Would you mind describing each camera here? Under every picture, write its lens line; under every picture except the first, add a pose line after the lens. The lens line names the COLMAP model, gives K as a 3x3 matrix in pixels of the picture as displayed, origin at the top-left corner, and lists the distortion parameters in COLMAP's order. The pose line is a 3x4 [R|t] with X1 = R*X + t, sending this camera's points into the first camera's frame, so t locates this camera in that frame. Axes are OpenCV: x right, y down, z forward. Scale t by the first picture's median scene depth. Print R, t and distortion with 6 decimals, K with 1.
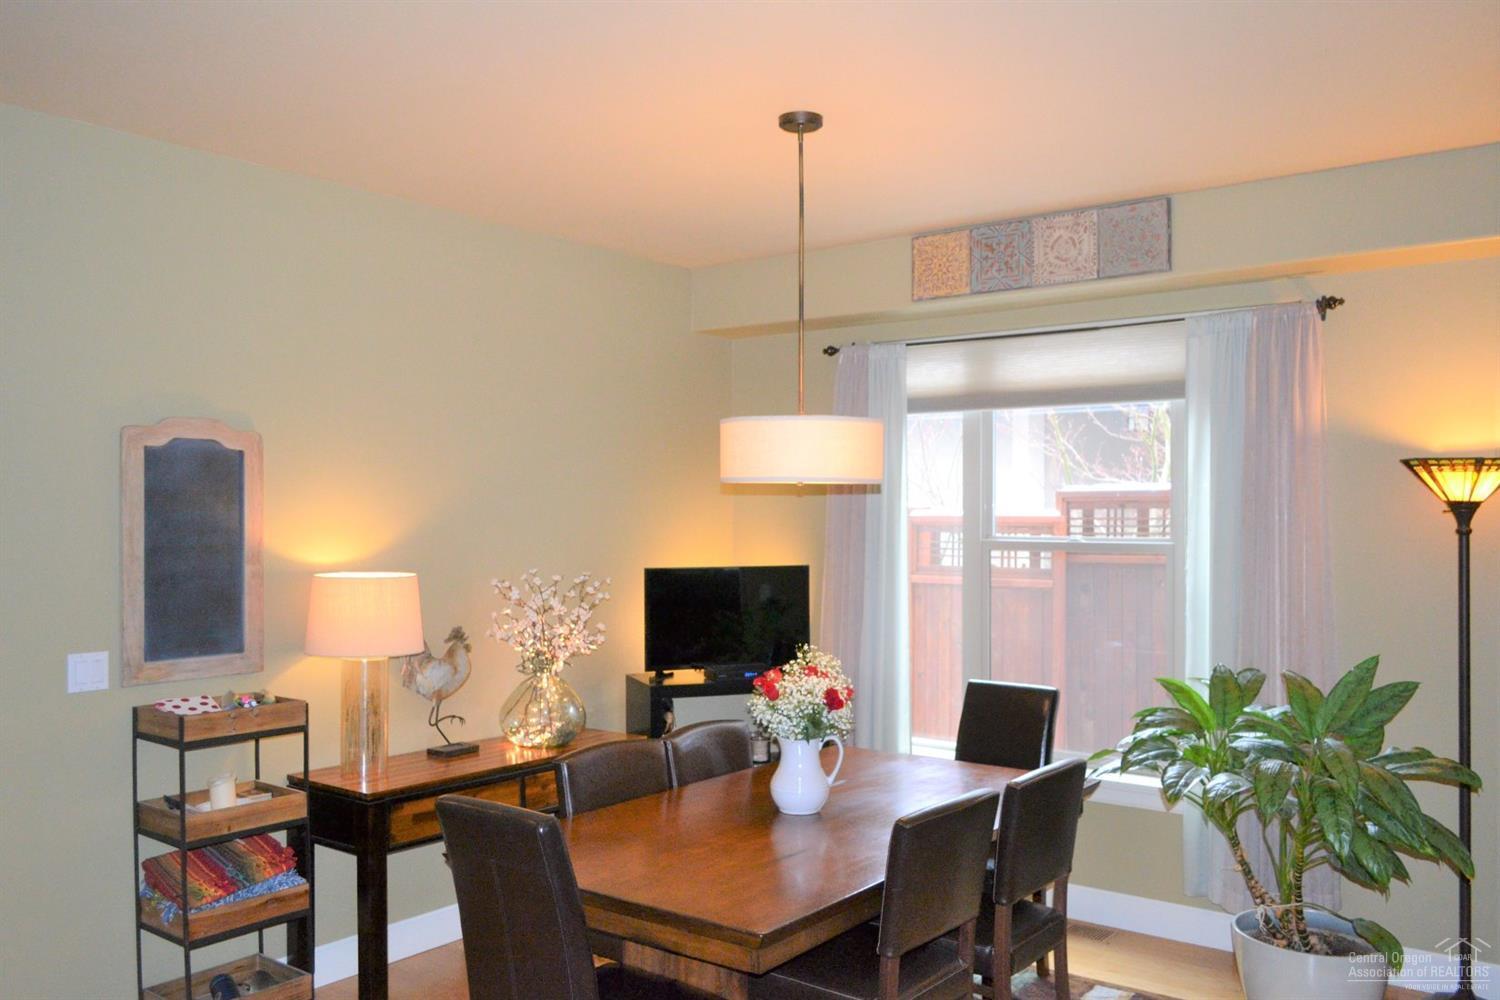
lens RADIAL K [[1191.1, 0, 751.8], [0, 1191.1, 504.0], [0, 0, 1]] dist [-0.021815, -0.005370]
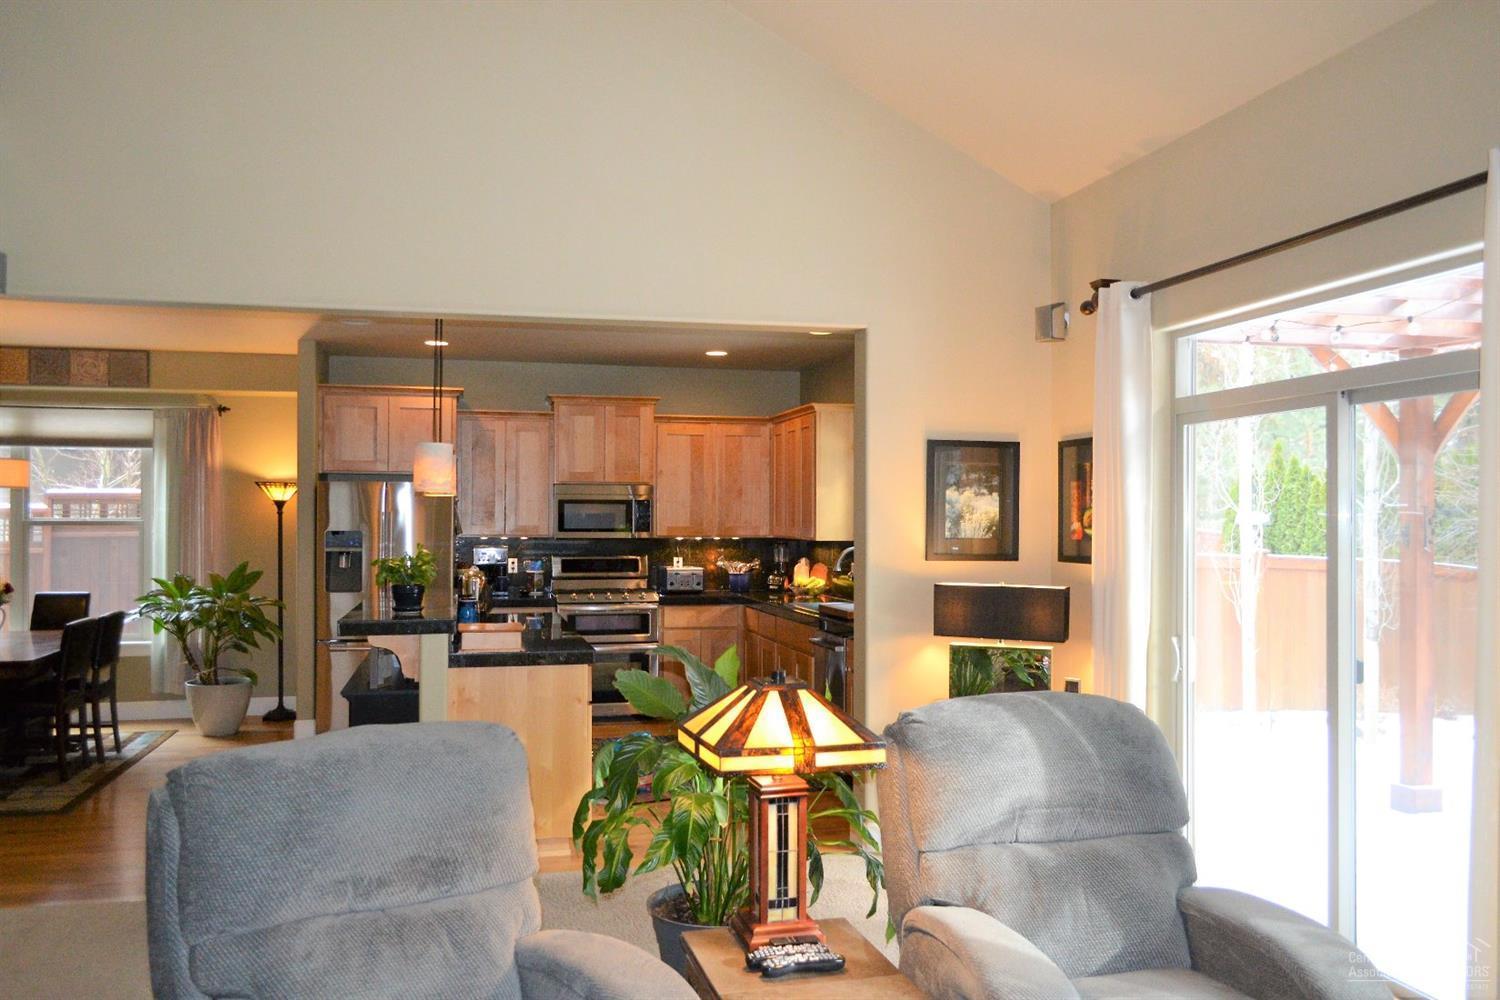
lens RADIAL K [[1191.1, 0, 756.0], [0, 1191.1, 509.0], [0, 0, 1]] dist [-0.021815, -0.005370]
pose [[0.603762, 0.003804, 0.797156, -0.704815], [-0.005025, 0.999987, -0.000966, 0.012019], [-0.797149, -0.003423, 0.603773, -1.177054]]
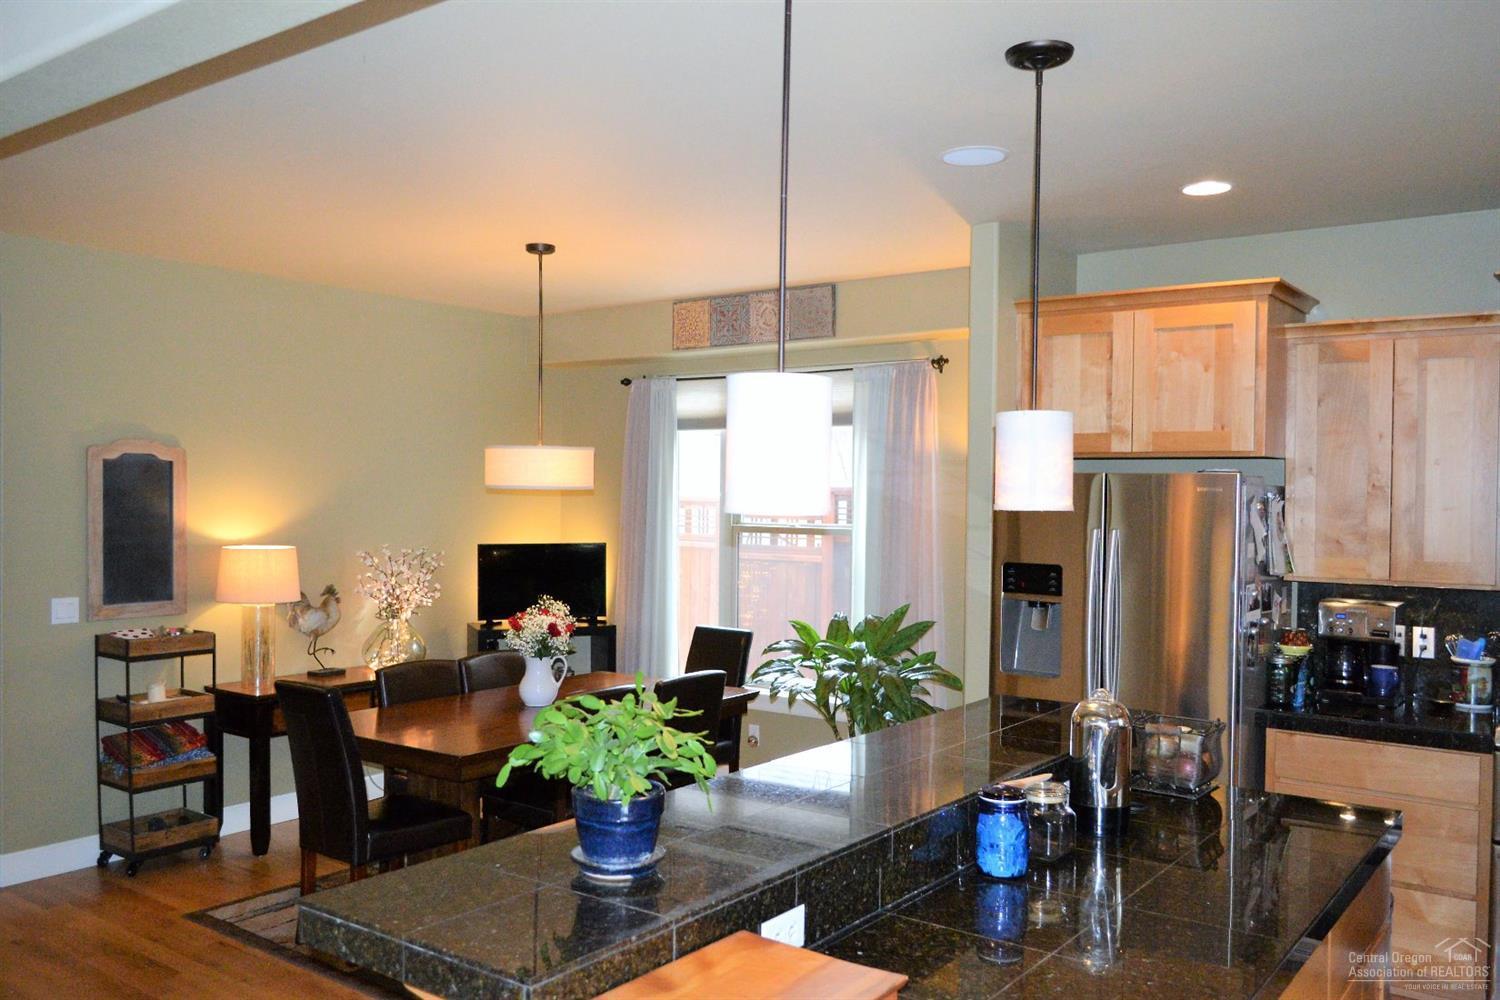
lens RADIAL K [[1191.1, 0, 752.5], [0, 1191.1, 503.6], [0, 0, 1]] dist [-0.021815, -0.005370]
pose [[0.999836, 0.007451, 0.016518, 0.255937], [-0.007739, 0.999817, 0.017495, -0.023742], [-0.016385, -0.017620, 0.999710, -0.458379]]
